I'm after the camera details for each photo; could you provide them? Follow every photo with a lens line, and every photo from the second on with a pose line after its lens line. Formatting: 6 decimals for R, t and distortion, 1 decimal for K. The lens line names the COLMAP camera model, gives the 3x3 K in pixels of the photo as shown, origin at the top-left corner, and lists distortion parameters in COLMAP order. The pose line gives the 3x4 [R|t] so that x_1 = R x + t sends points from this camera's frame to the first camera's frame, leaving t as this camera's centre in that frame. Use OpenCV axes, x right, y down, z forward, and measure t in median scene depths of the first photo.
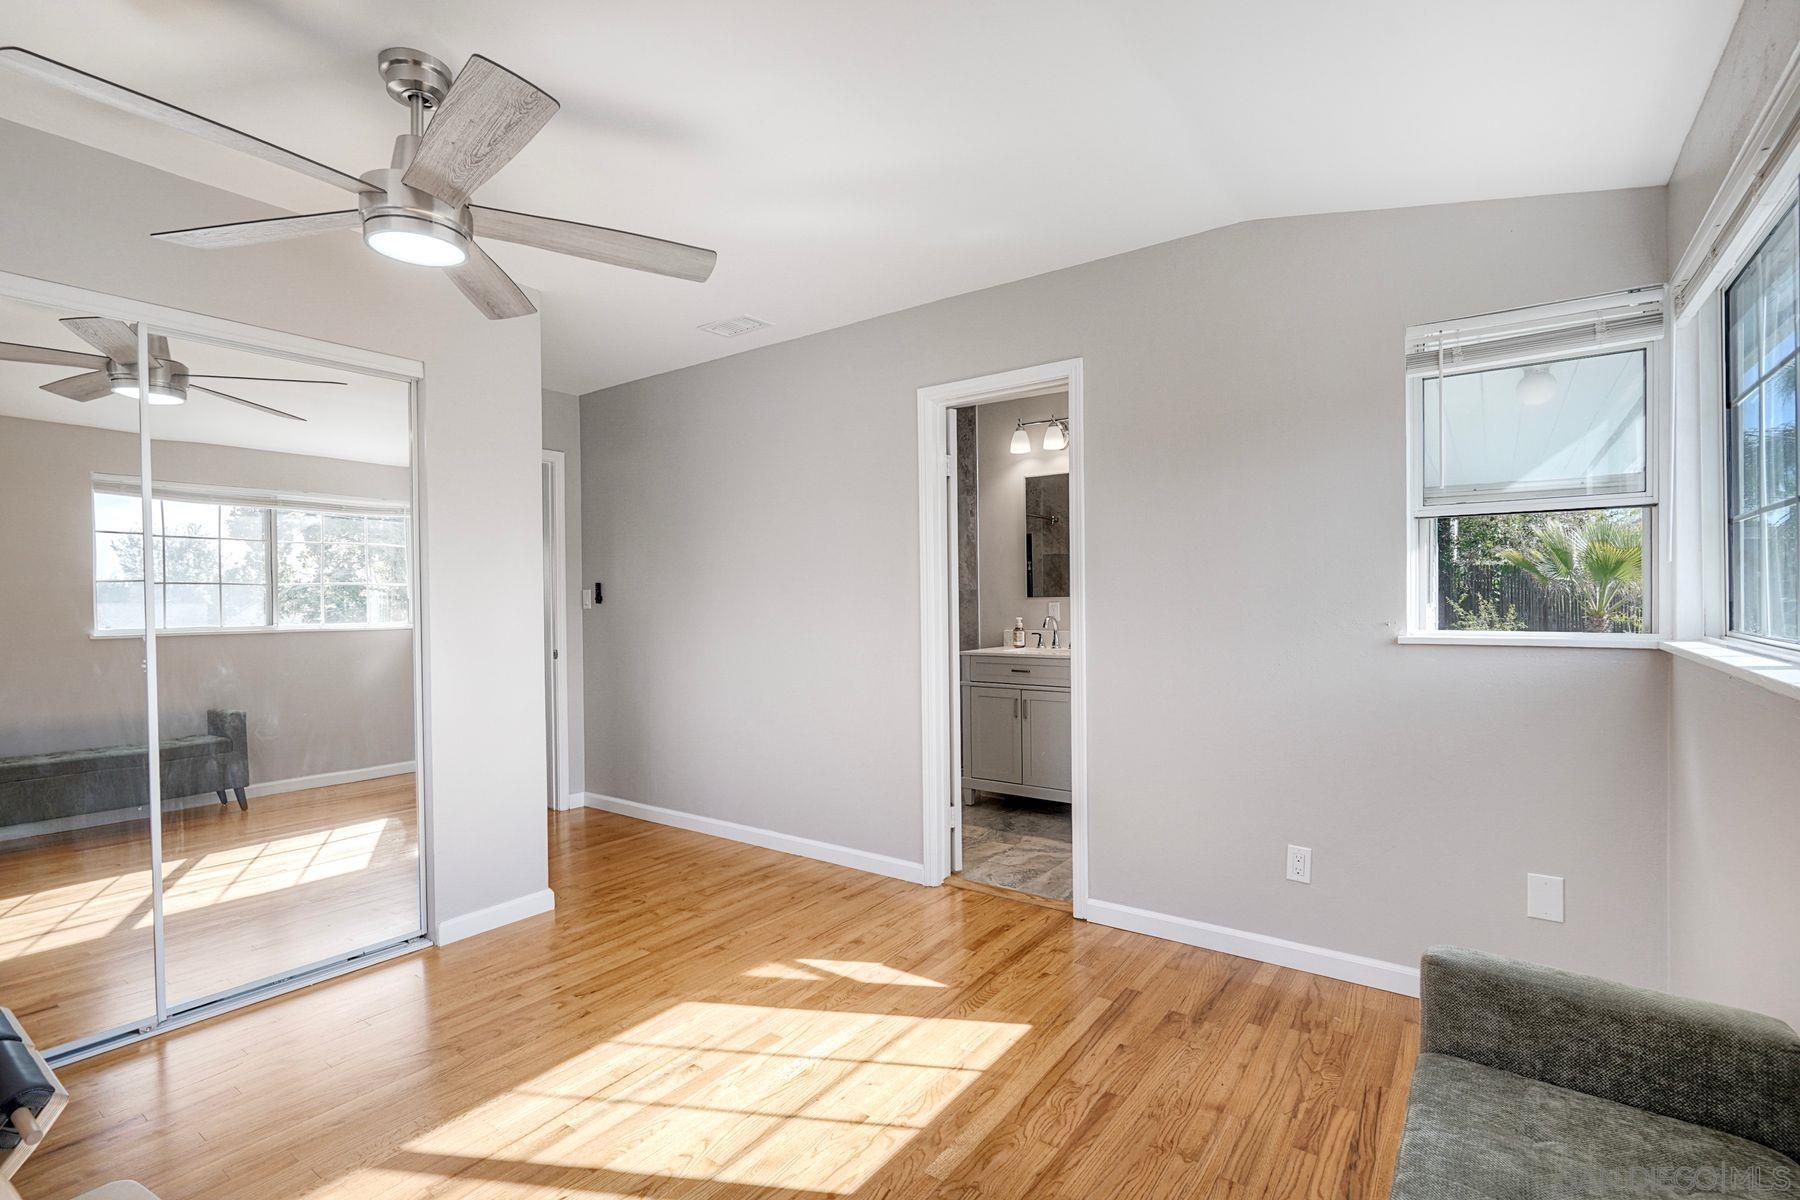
lens RADIAL K [[820.0, 0, 904.4], [0, 820.0, 599.8], [0, 0, 1]] dist [-0.006304, 0.003584]
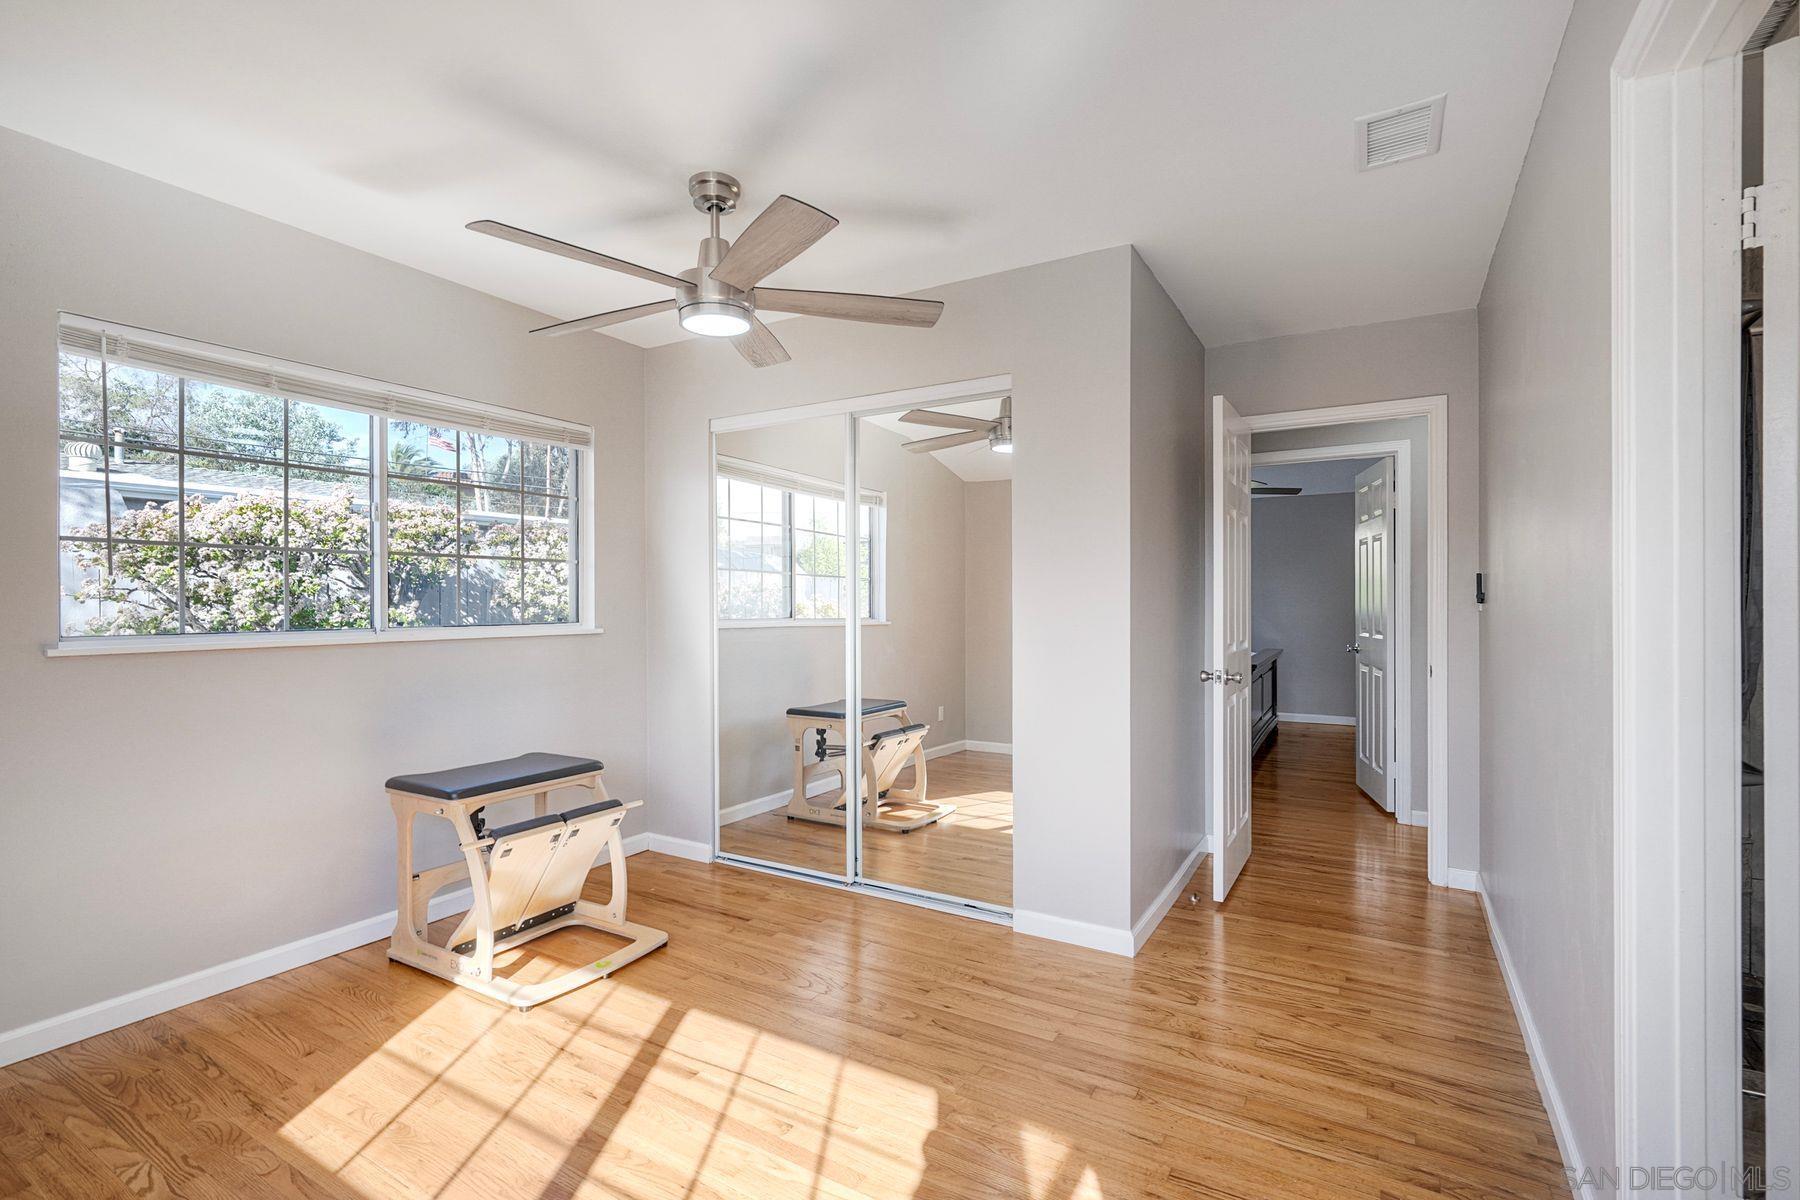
lens RADIAL K [[820.0, 0, 886.1], [0, 820.0, 606.9], [0, 0, 1]] dist [-0.006304, 0.003584]
pose [[0.076423, 0.005136, -0.997062, 0.571160], [0.000343, 0.999987, 0.005177, 0.006208], [0.997075, -0.000738, 0.076420, 0.947281]]
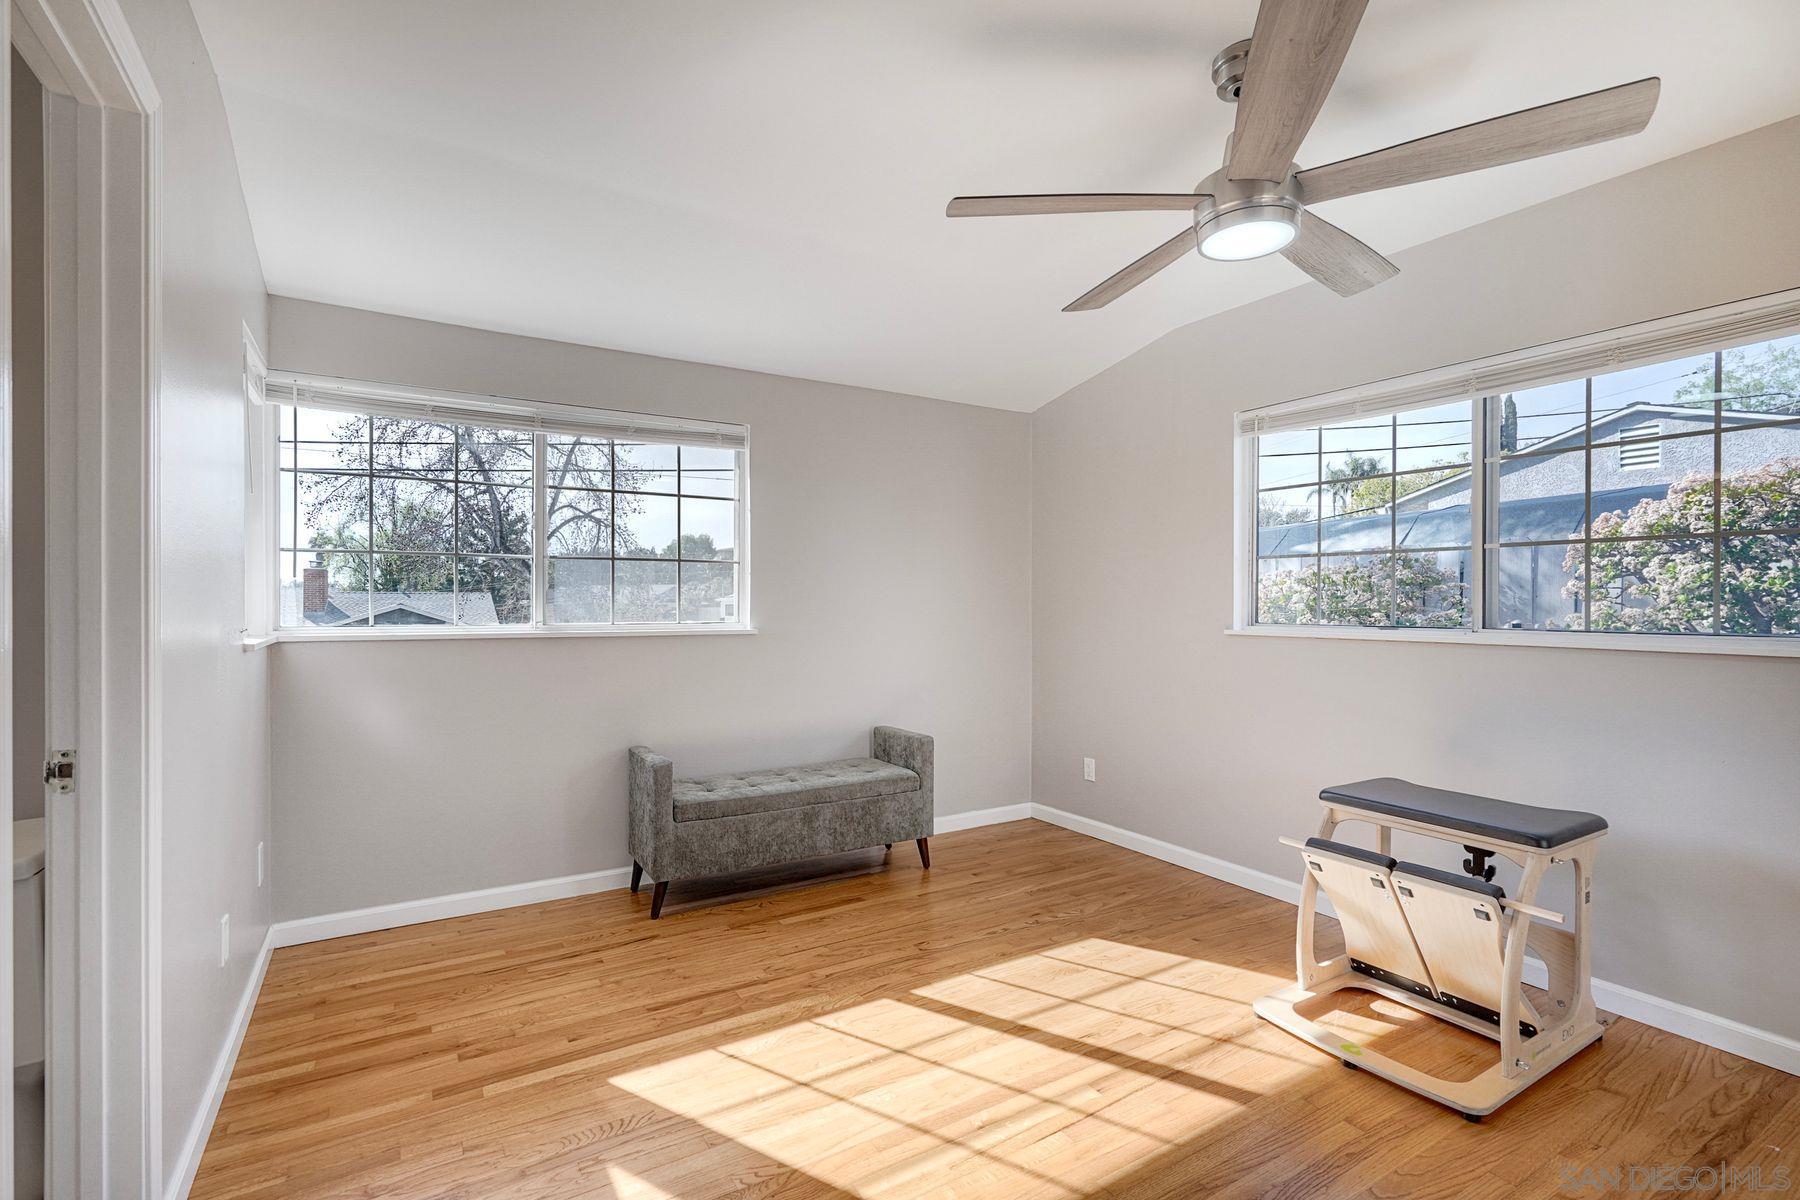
lens RADIAL K [[820.0, 0, 888.4], [0, 820.0, 604.3], [0, 0, 1]] dist [-0.006304, 0.003584]
pose [[-0.917097, 0.004706, 0.398636, -0.475567], [0.005779, 0.999982, 0.001490, 0.006972], [-0.398622, 0.003670, -0.917108, 1.686832]]
